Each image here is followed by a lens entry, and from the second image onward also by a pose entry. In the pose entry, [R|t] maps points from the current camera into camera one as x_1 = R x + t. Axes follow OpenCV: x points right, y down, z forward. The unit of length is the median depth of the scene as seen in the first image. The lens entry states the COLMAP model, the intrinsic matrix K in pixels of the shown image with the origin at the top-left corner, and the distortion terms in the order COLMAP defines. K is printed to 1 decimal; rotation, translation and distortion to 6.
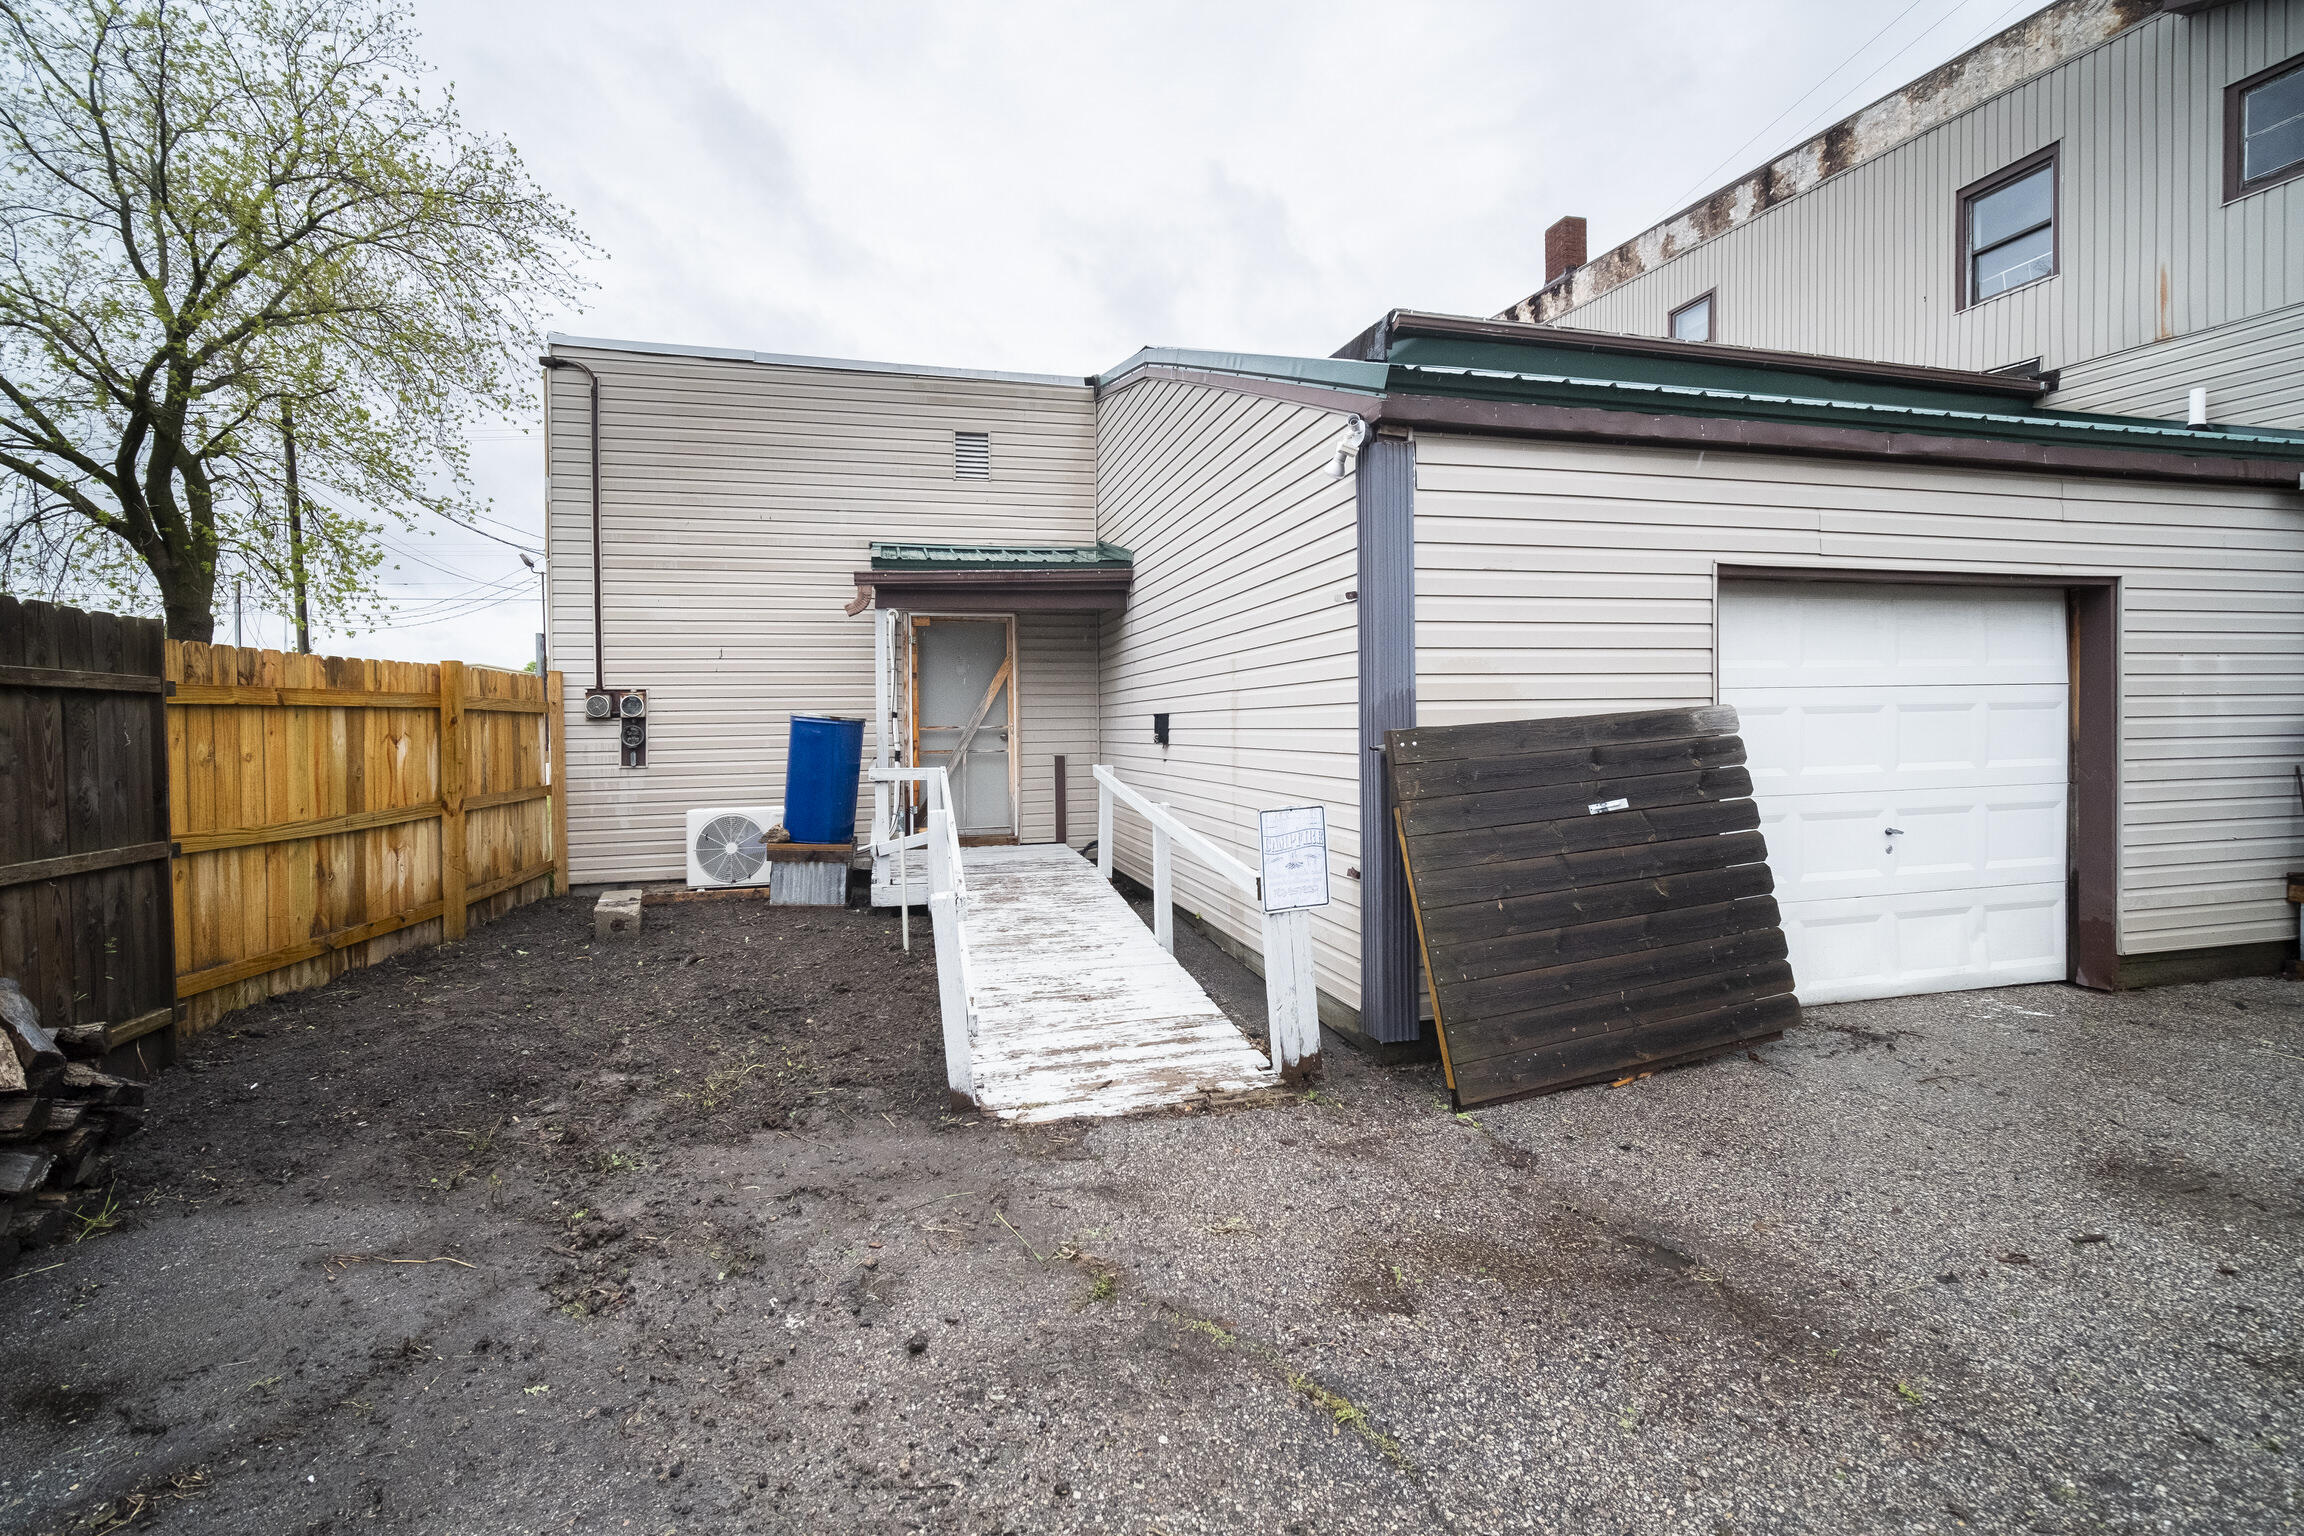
lens RADIAL K [[930.9, 0, 1086.6], [0, 930.9, 731.5], [0, 0, 1]] dist [0.000817, -0.001045]
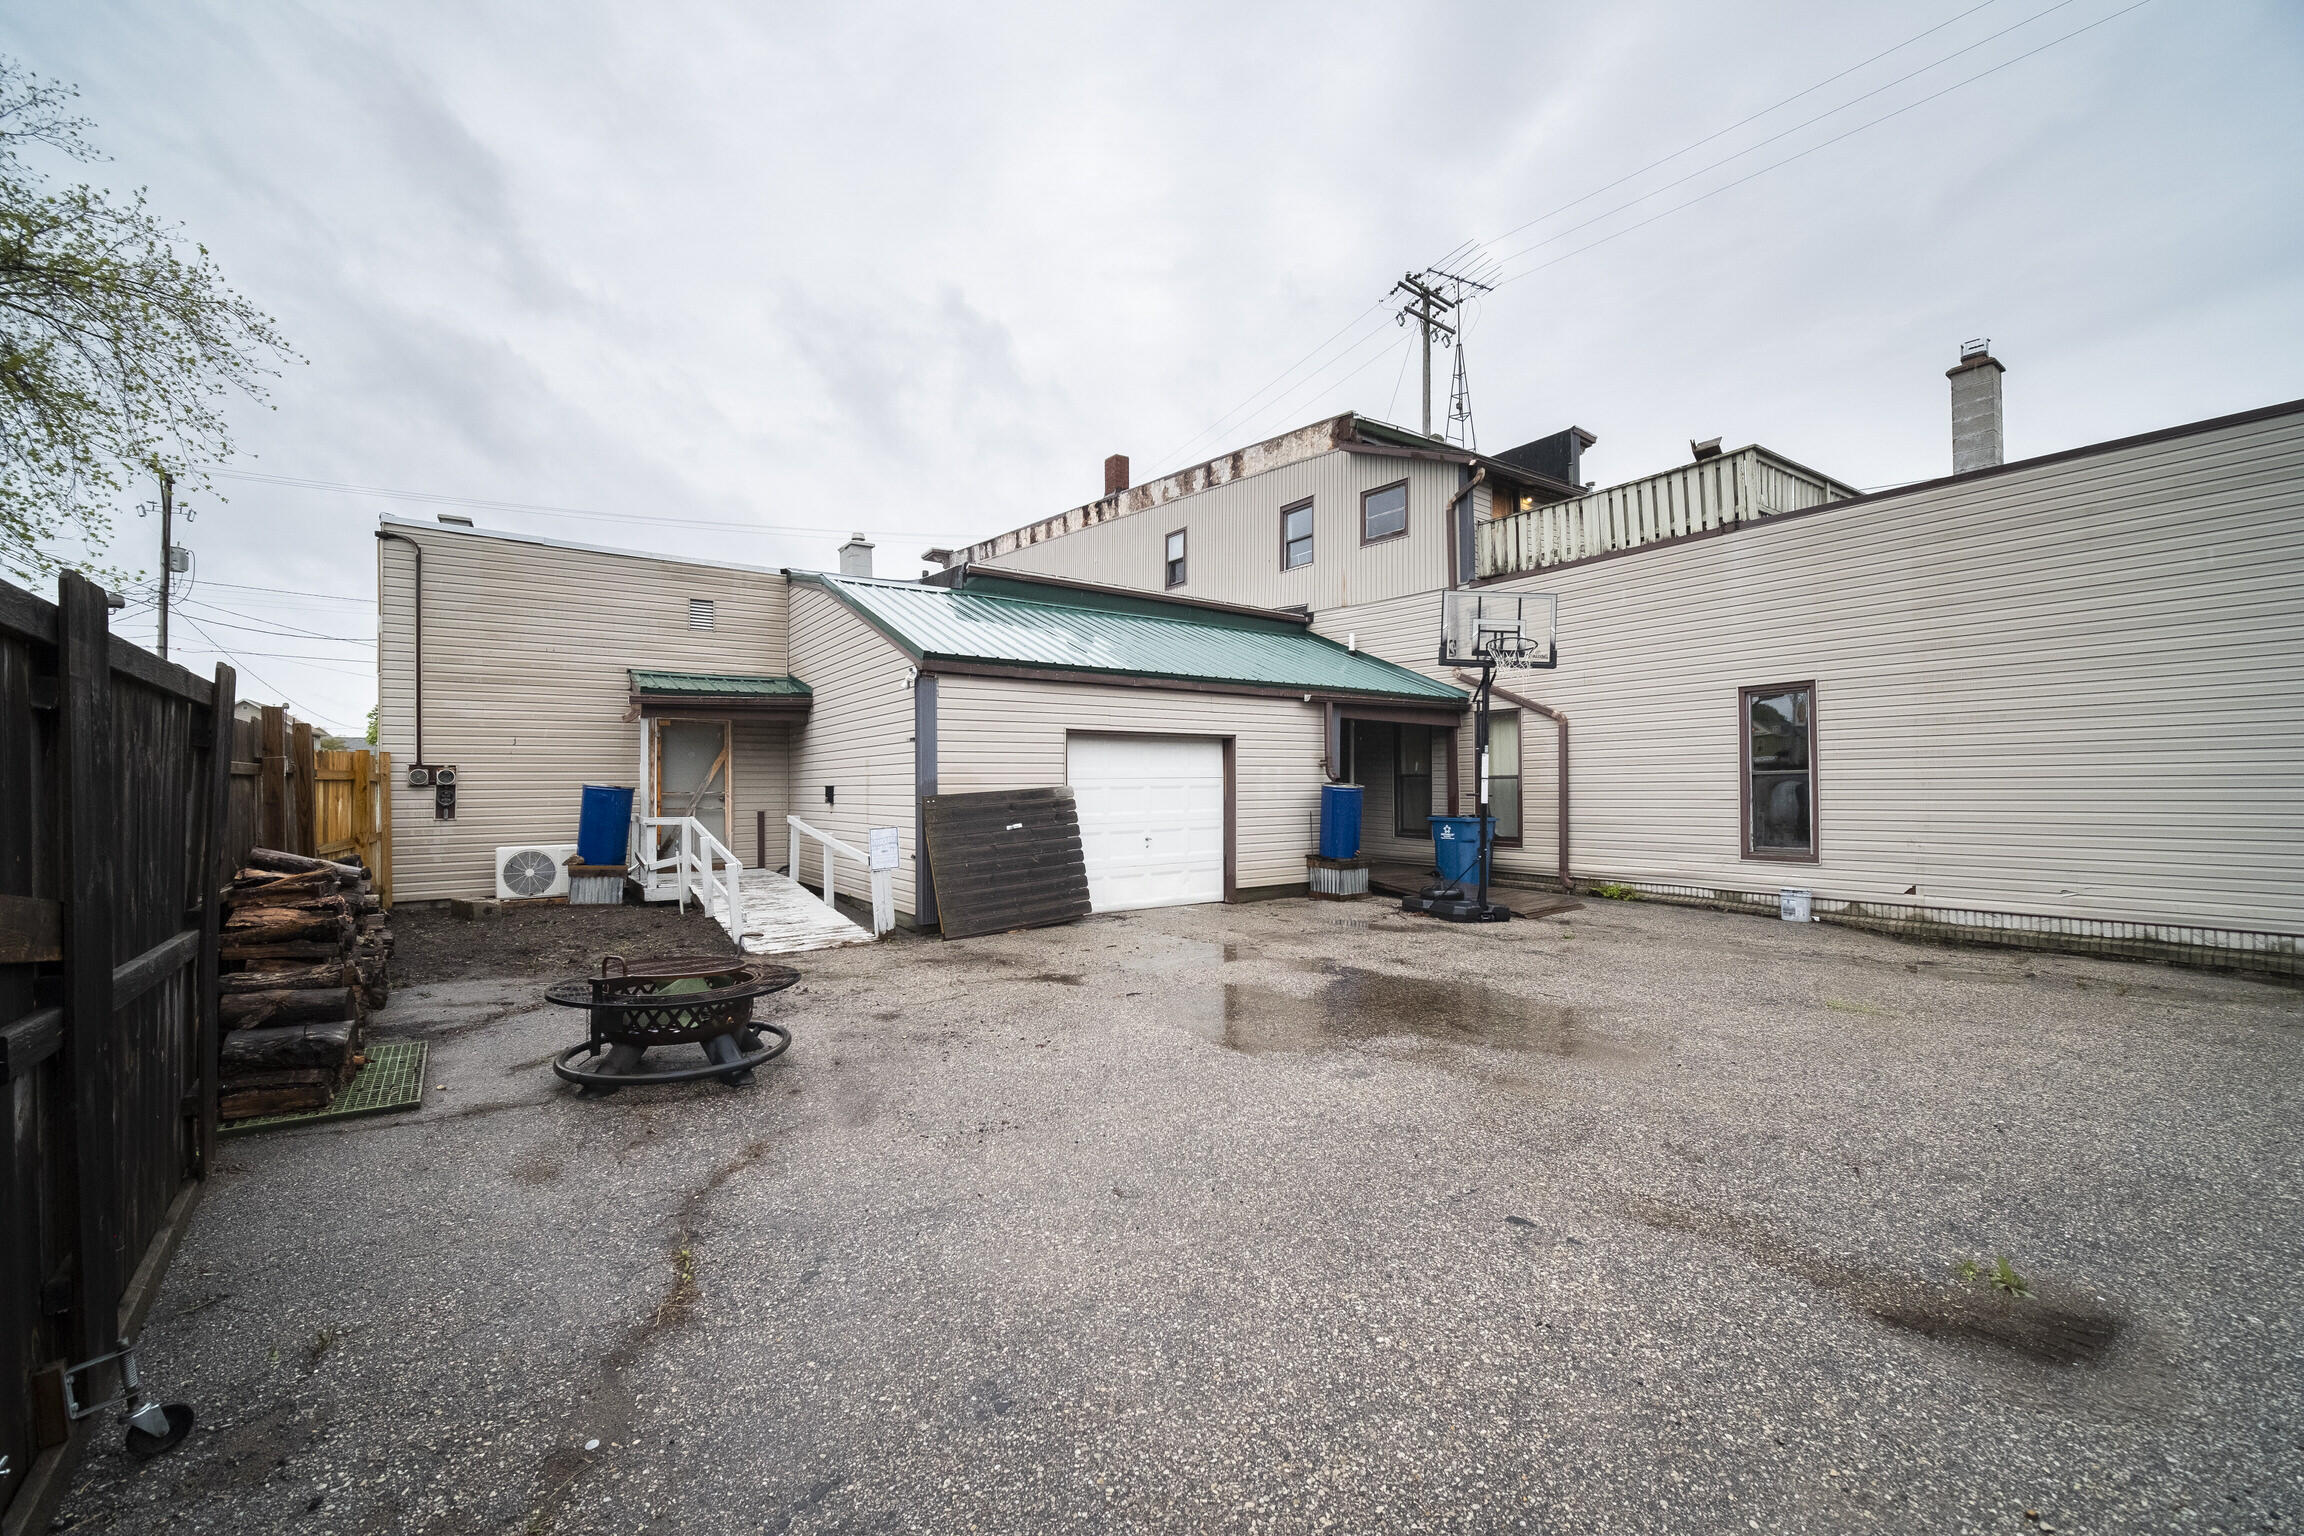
lens RADIAL K [[930.9, 0, 1126.8], [0, 930.9, 784.1], [0, 0, 1]] dist [0.000817, -0.001045]
pose [[0.927358, 0.008411, 0.374081, -0.053558], [-0.003470, 0.999898, -0.013879, -0.000127], [-0.374159, 0.011573, 0.927292, -0.795333]]
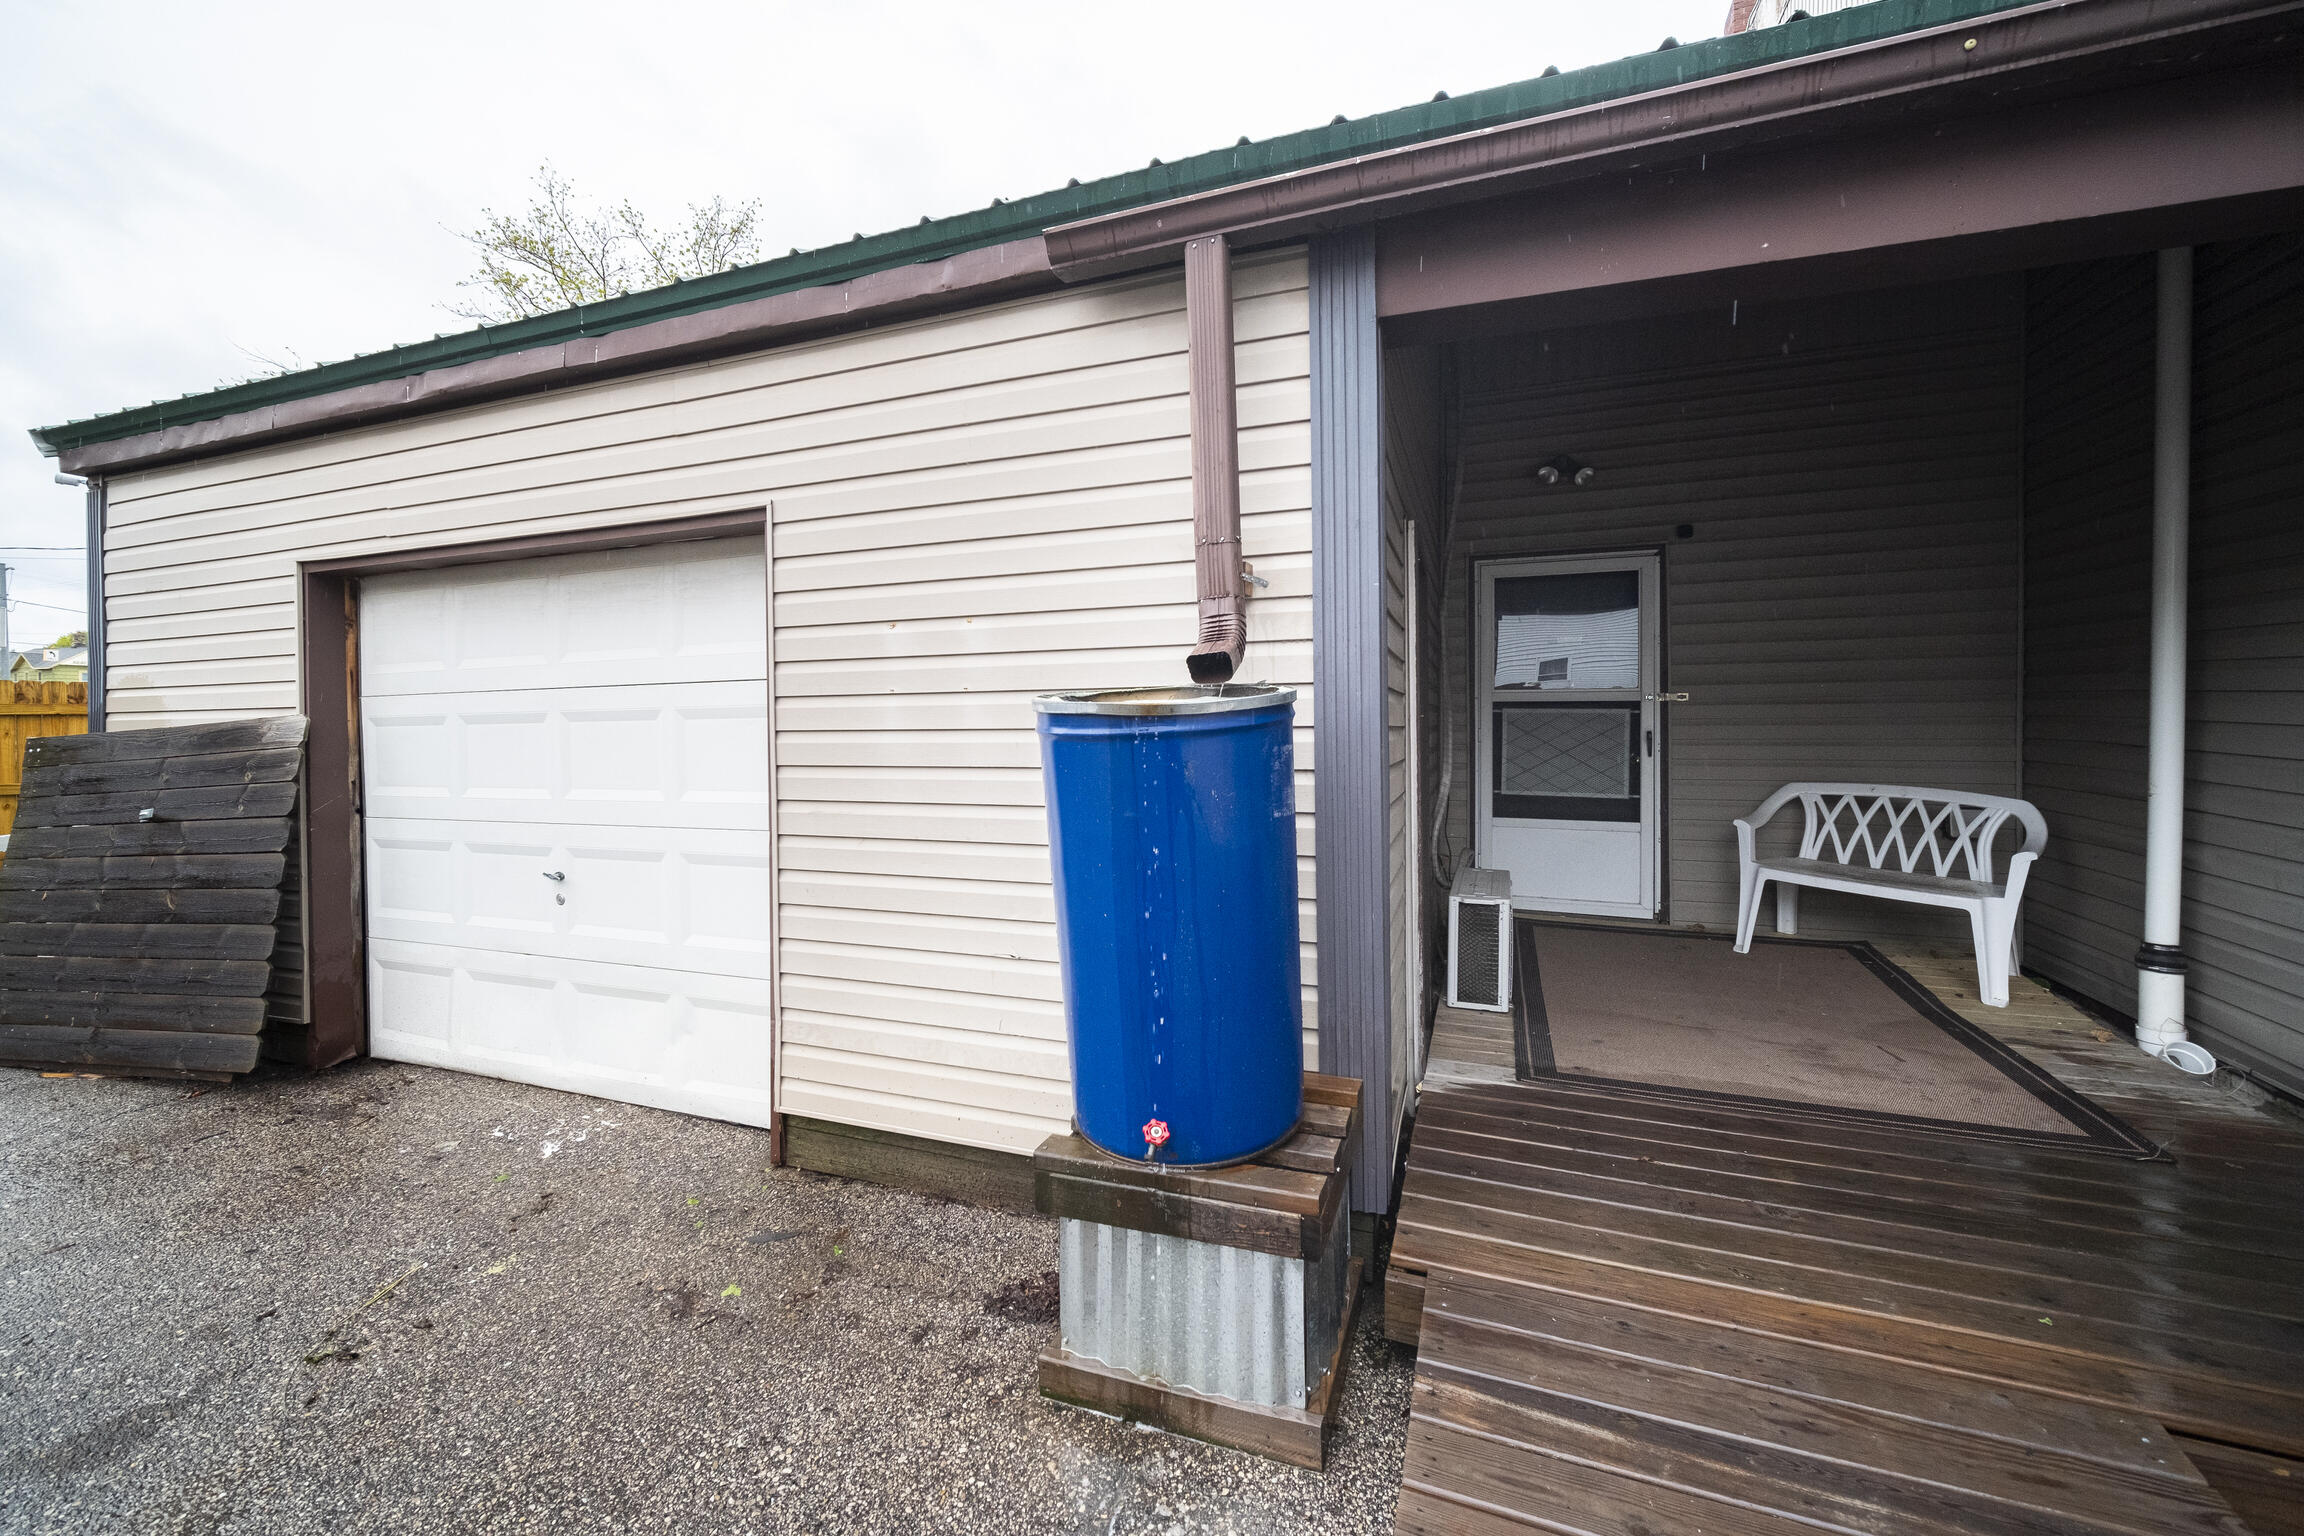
lens RADIAL K [[930.9, 0, 1123.1], [0, 930.9, 730.3], [0, 0, 1]] dist [0.000817, -0.001045]
pose [[0.827559, 0.008436, -0.561316, 1.120185], [-0.004293, 0.999953, 0.008700, -0.015032], [0.561363, -0.004790, 0.827556, 0.415252]]
